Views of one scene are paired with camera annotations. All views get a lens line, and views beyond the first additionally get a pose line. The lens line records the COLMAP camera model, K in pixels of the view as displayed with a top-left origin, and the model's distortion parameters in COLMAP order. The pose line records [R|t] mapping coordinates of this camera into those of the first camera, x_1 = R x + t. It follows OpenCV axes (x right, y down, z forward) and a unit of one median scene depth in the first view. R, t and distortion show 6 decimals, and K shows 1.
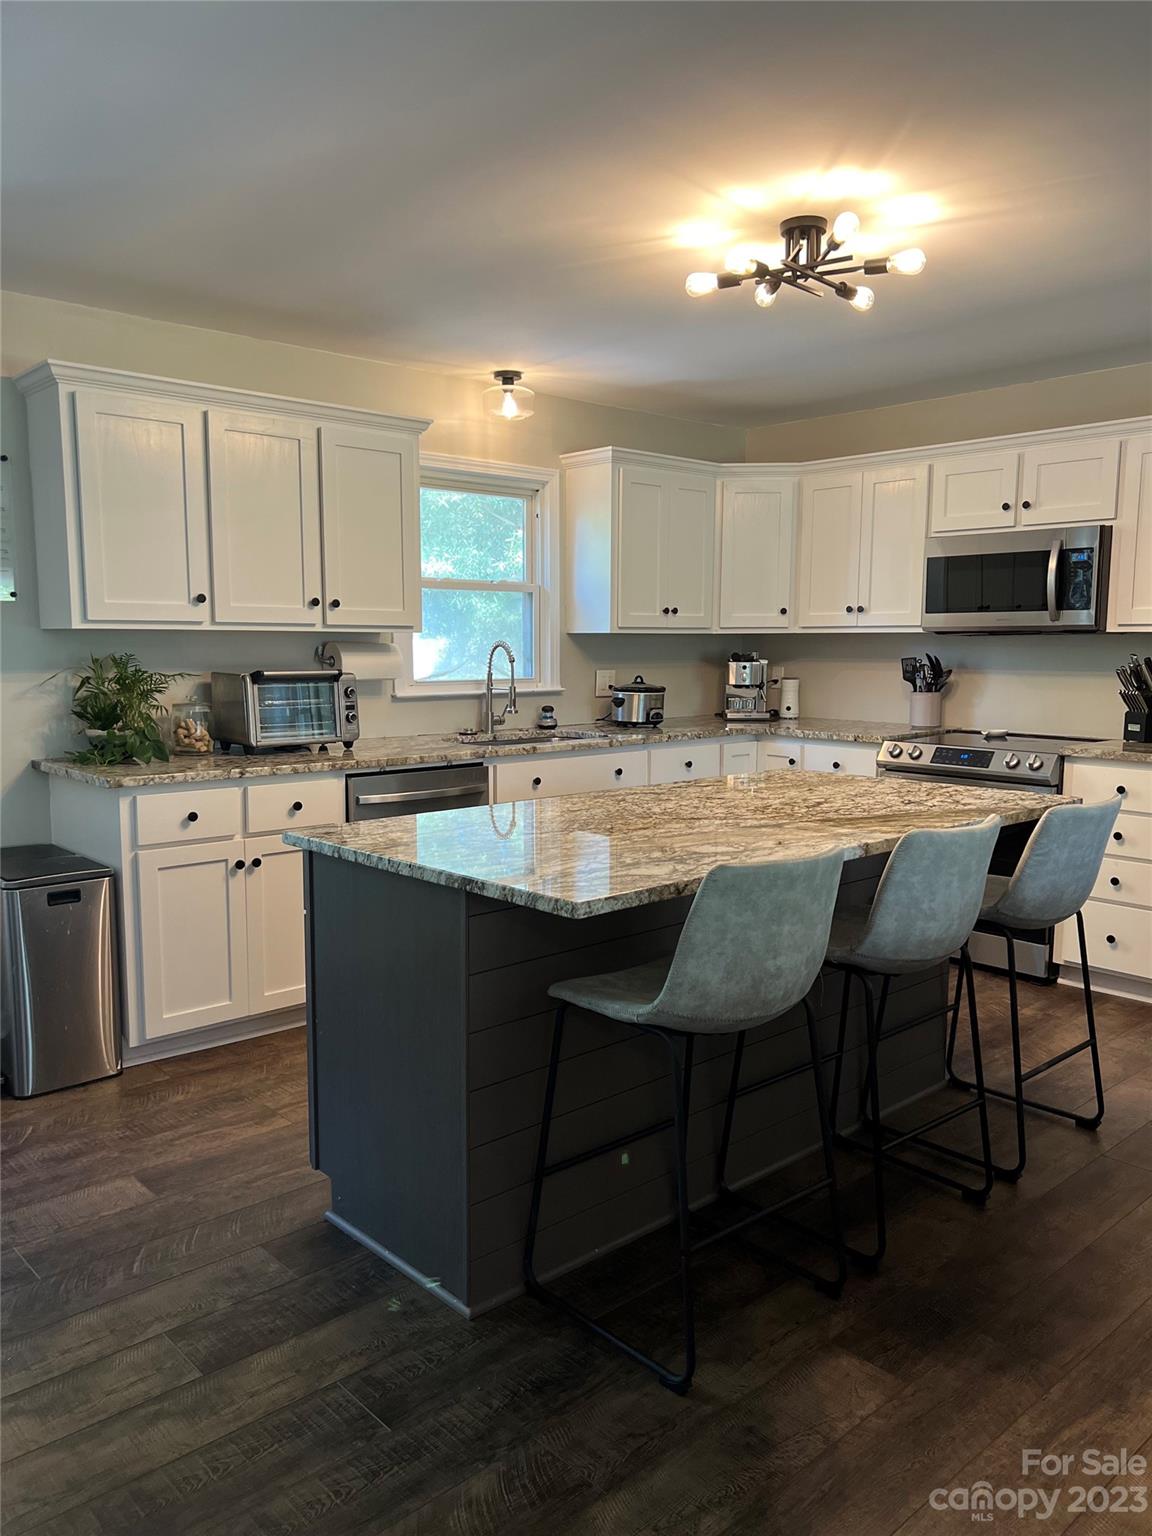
lens RADIAL K [[1166.3, 0, 576.9], [0, 1166.3, 779.7], [0, 0, 1]] dist [0.075196, -0.087714]
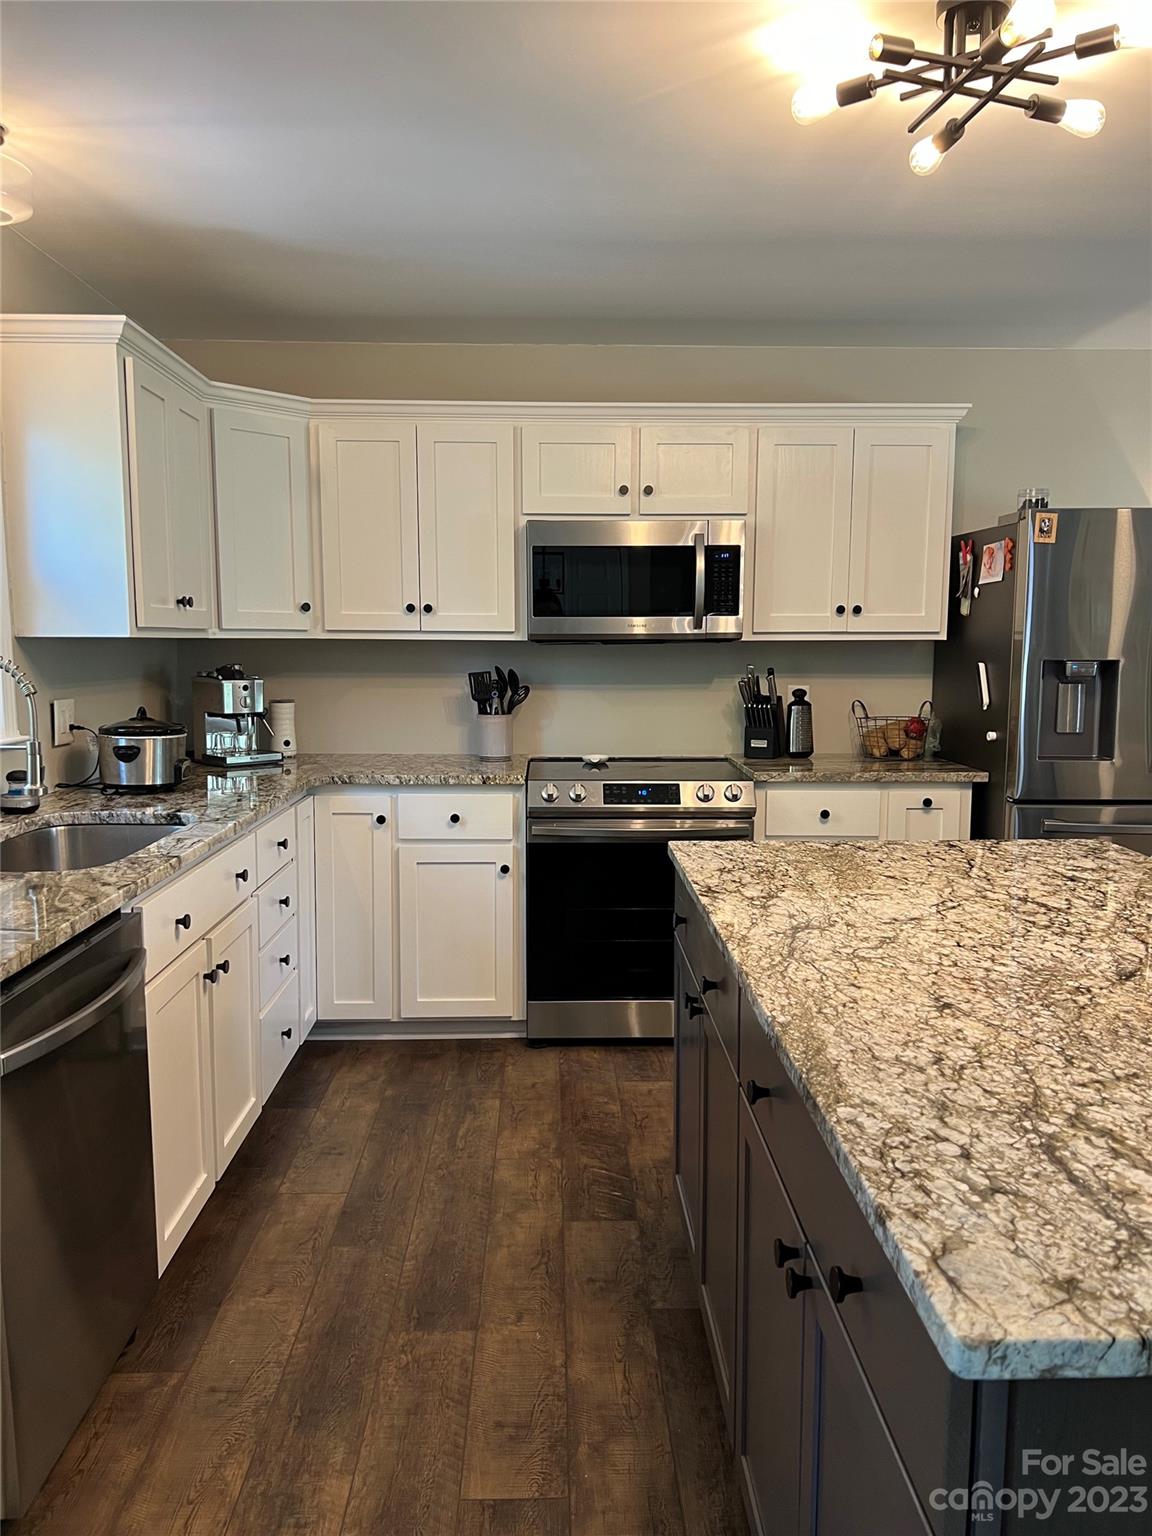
lens RADIAL K [[1166.3, 0, 580.5], [0, 1166.3, 773.4], [0, 0, 1]] dist [0.075196, -0.087714]
pose [[0.642472, -0.087456, 0.761302, -0.275197], [0.089922, 0.995207, 0.038440, -0.059554], [-0.761015, 0.043762, 0.647257, 0.441880]]
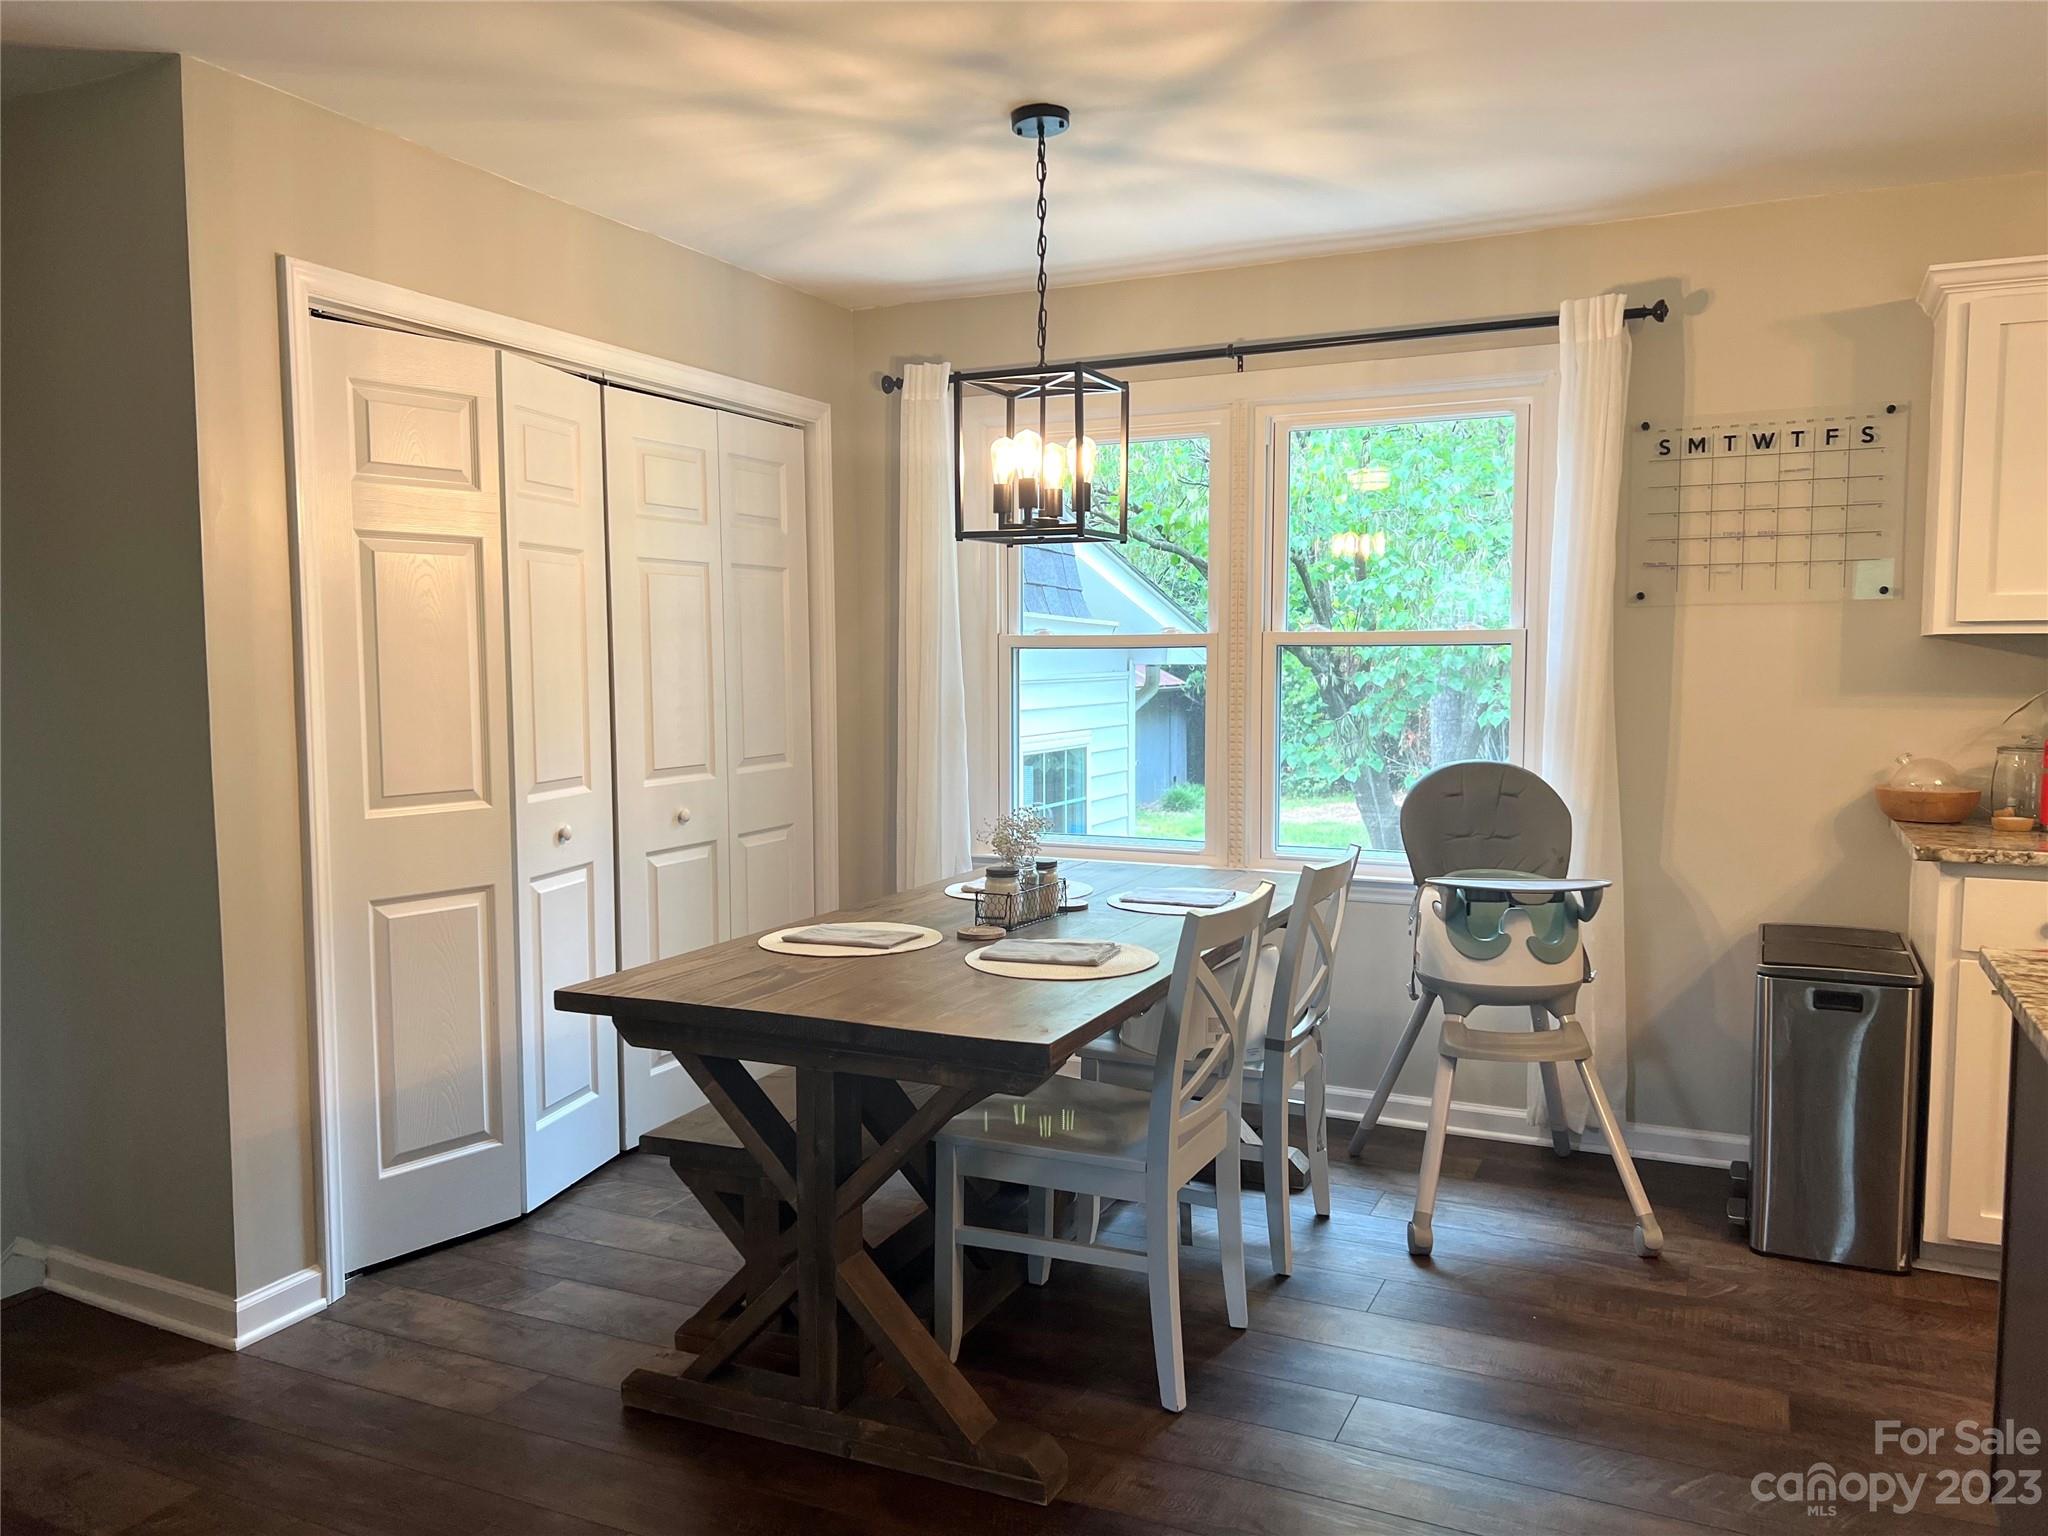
lens RADIAL K [[1555.1, 0, 1026.2], [0, 1555.1, 760.4], [0, 0, 1]] dist [0.075196, -0.087714]
pose [[0.384640, 0.062822, -0.920927, 0.747704], [-0.109882, 0.993703, 0.021893, -0.040547], [0.916503, 0.092772, 0.389121, 0.417210]]
